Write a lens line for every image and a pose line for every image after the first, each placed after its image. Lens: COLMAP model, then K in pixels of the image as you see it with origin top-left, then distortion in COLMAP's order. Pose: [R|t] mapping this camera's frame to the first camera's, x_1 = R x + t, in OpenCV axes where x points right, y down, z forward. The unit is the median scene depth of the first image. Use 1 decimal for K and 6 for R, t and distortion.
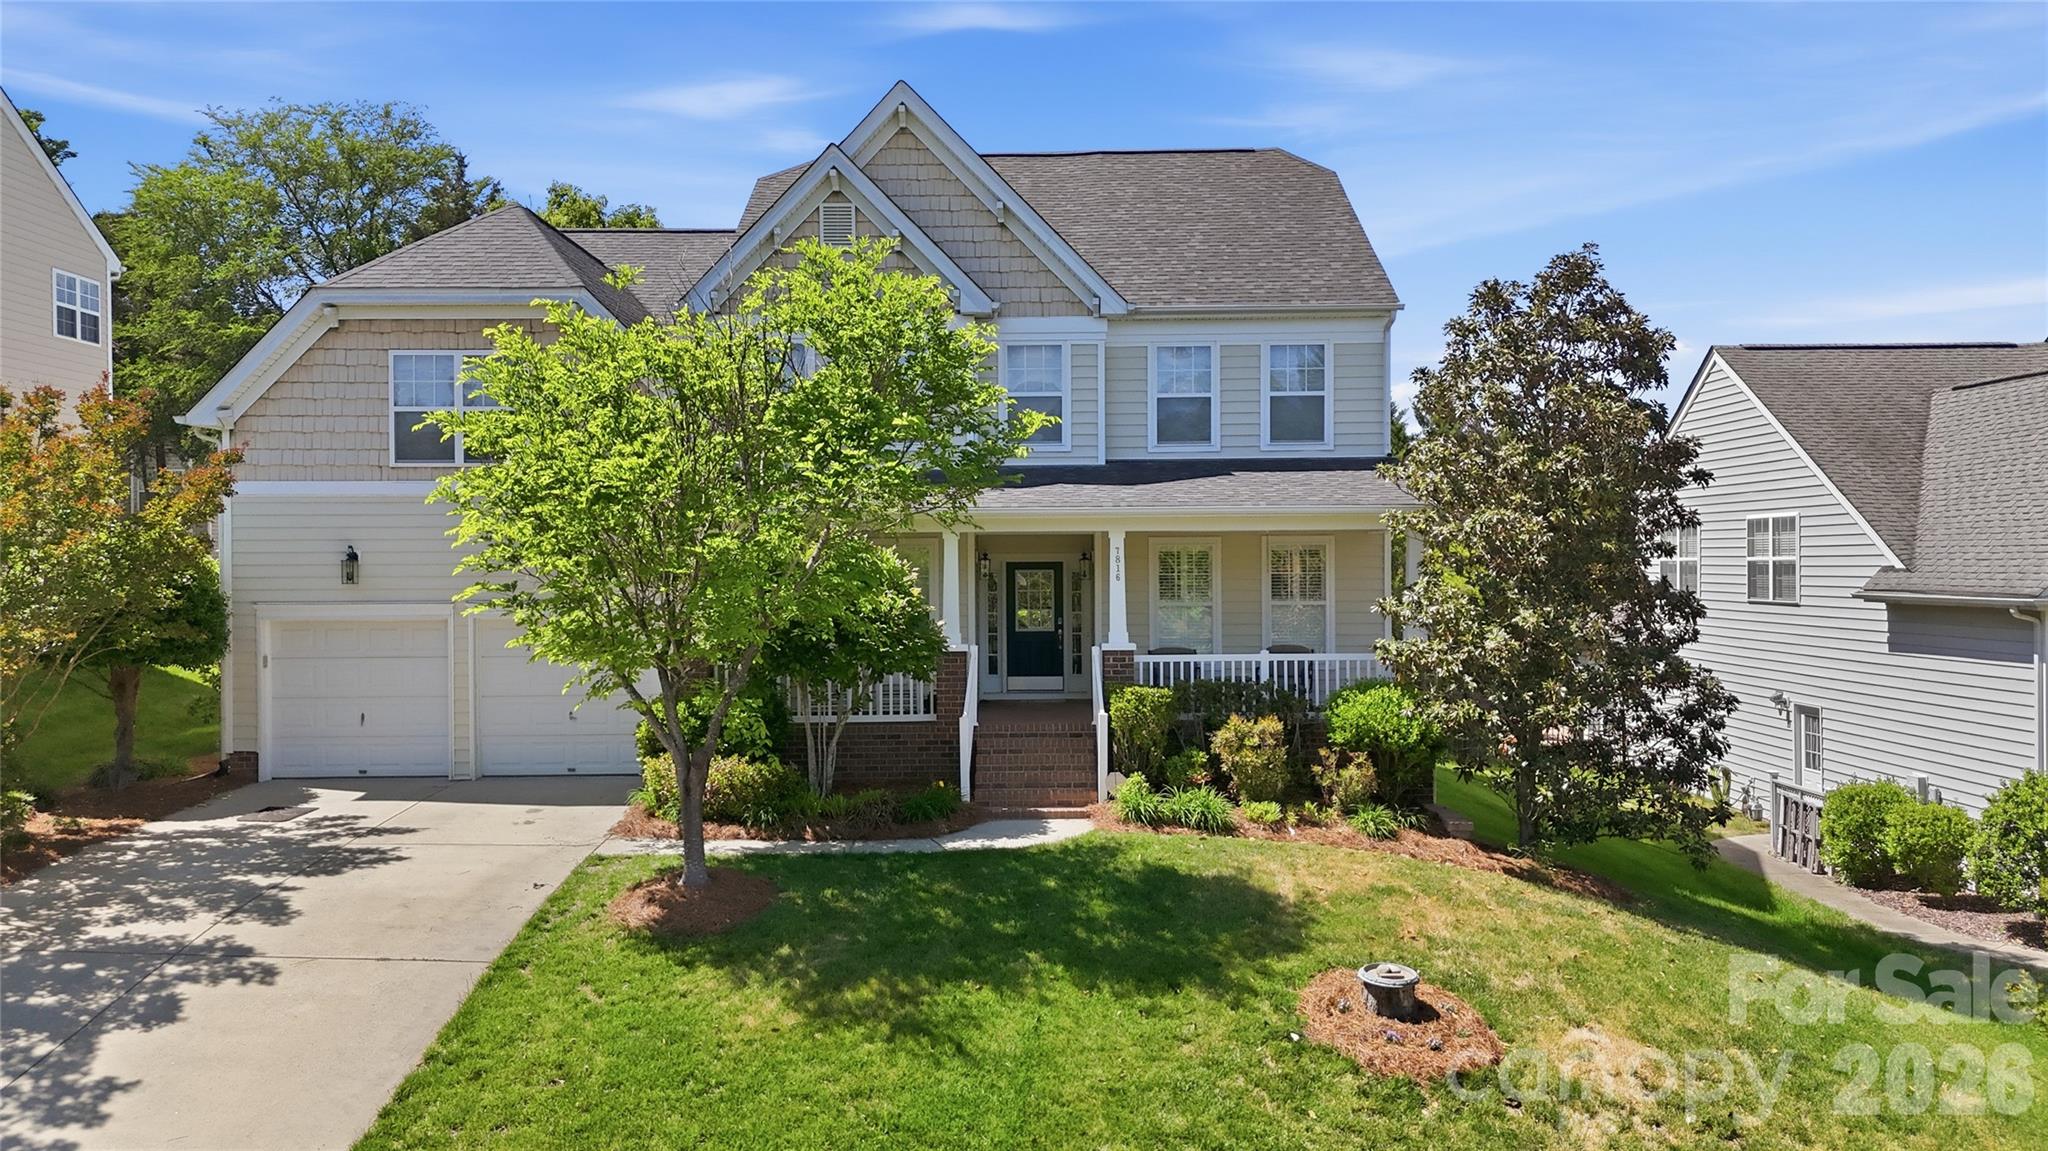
lens RADIAL K [[1546.0, 0, 1044.3], [0, 1546.0, 565.4], [0, 0, 1]] dist [0.072064, -0.062970]
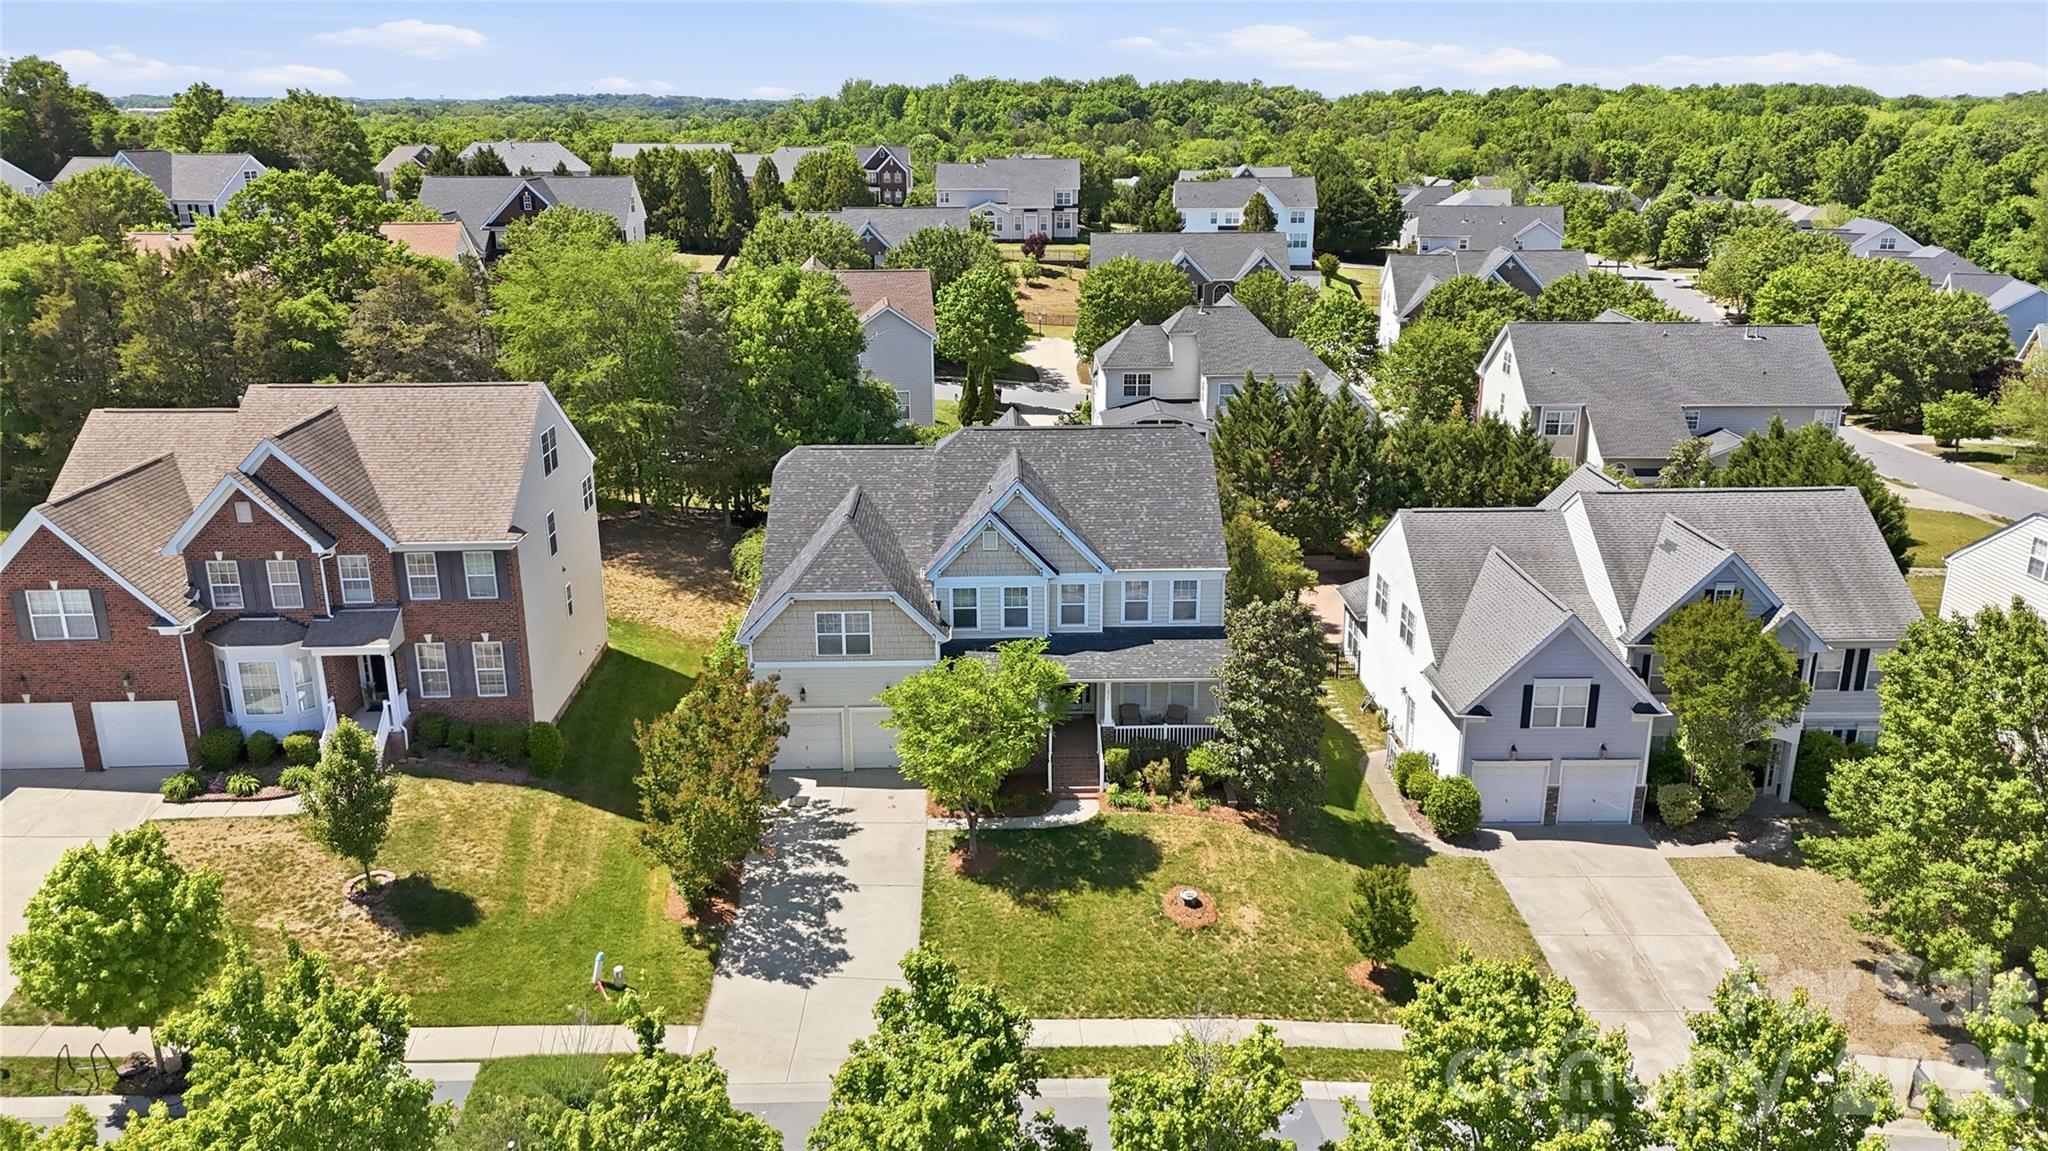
lens RADIAL K [[1546.0, 0, 1036.3], [0, 1546.0, 584.4], [0, 0, 1]] dist [0.072064, -0.062970]
pose [[0.999707, -0.000193, 0.024224, -0.150309], [-0.006804, 0.957480, 0.288420, -1.037926], [-0.023250, -0.288500, 0.957198, -1.565493]]
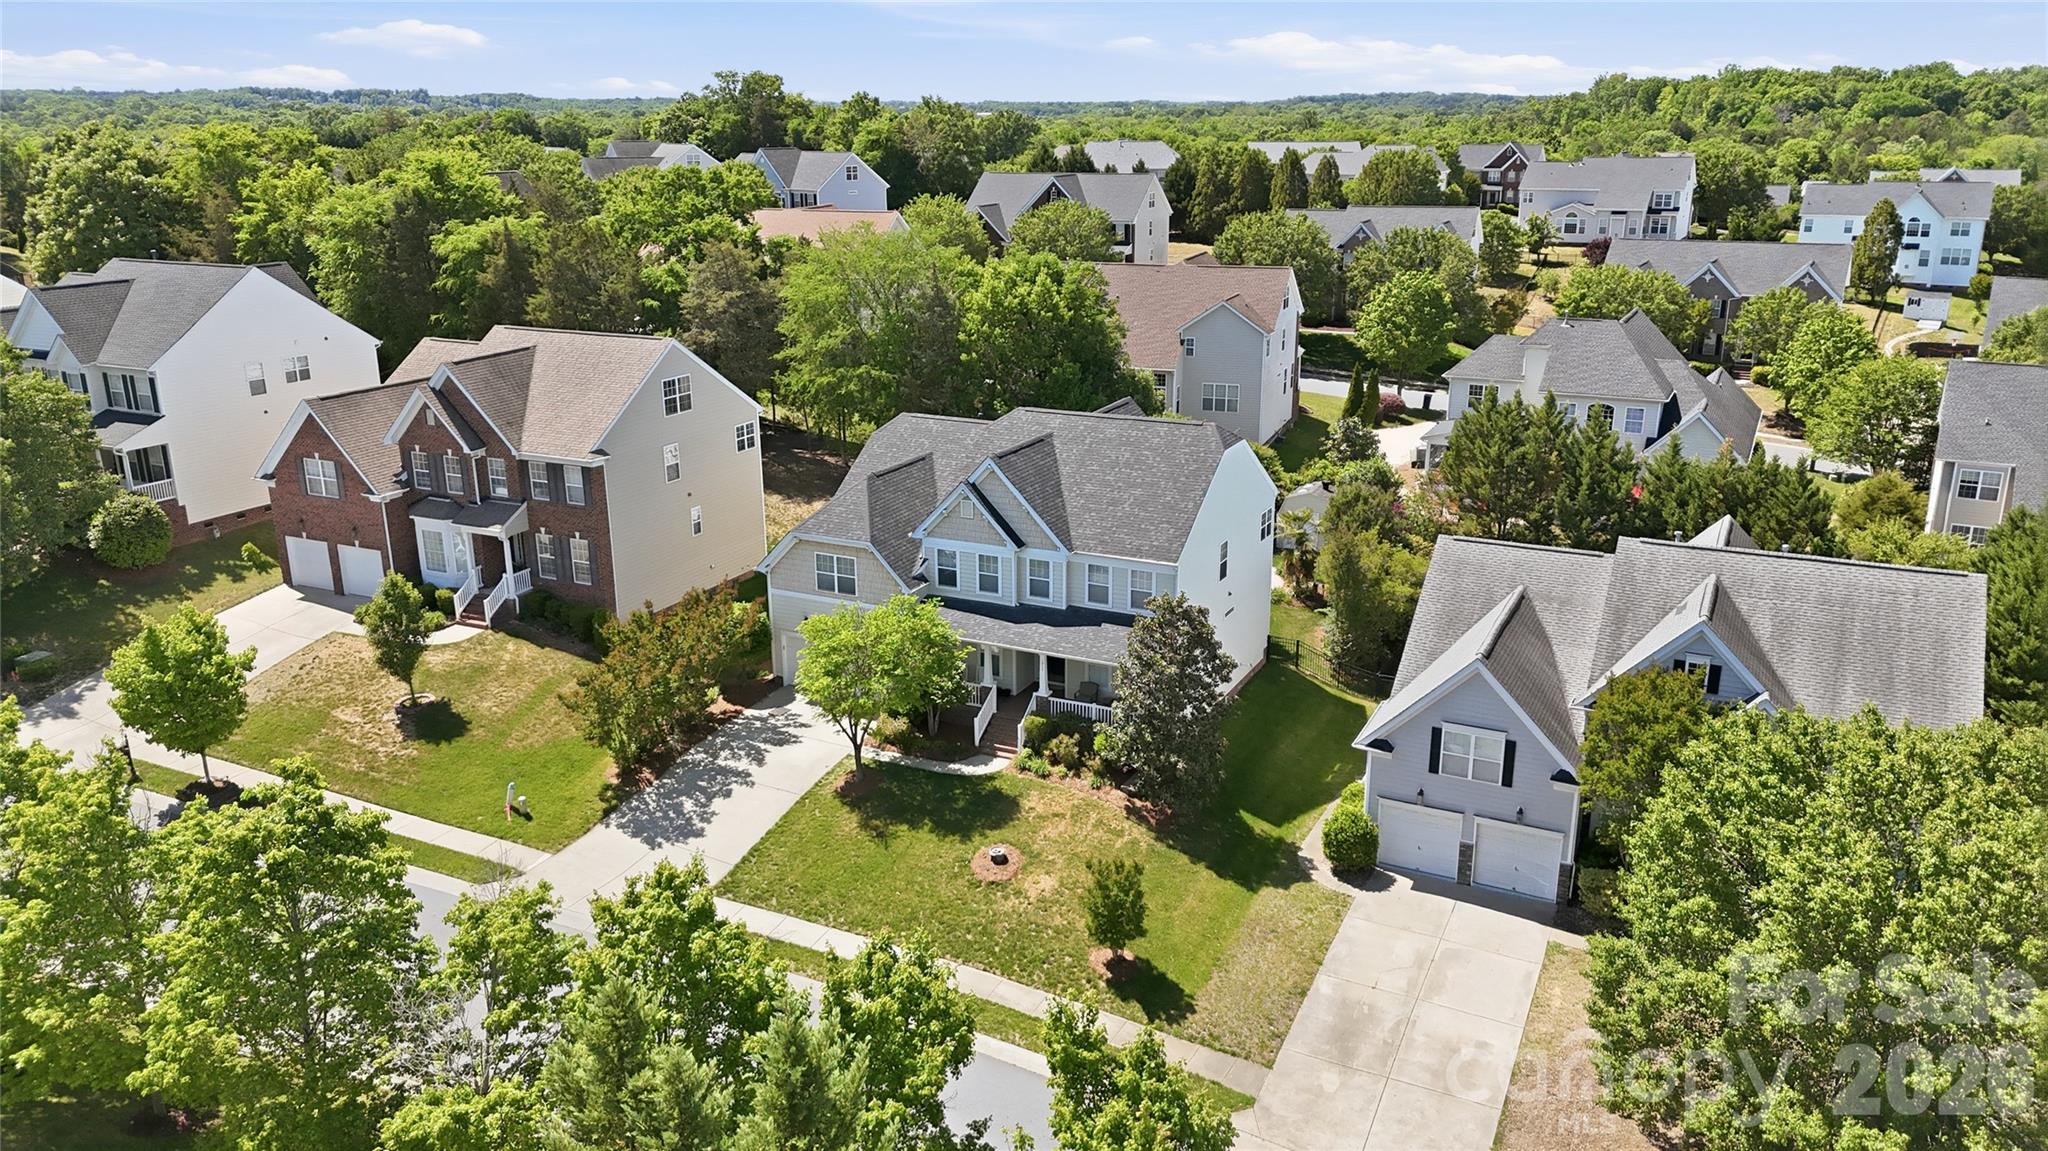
lens RADIAL K [[1546.0, 0, 1011.6], [0, 1546.0, 580.1], [0, 0, 1]] dist [0.072064, -0.062970]
pose [[0.889044, 0.137930, -0.436549, 1.323971], [-0.005807, 0.956858, 0.290498, -1.059145], [0.457784, -0.255730, 0.851490, -1.451329]]
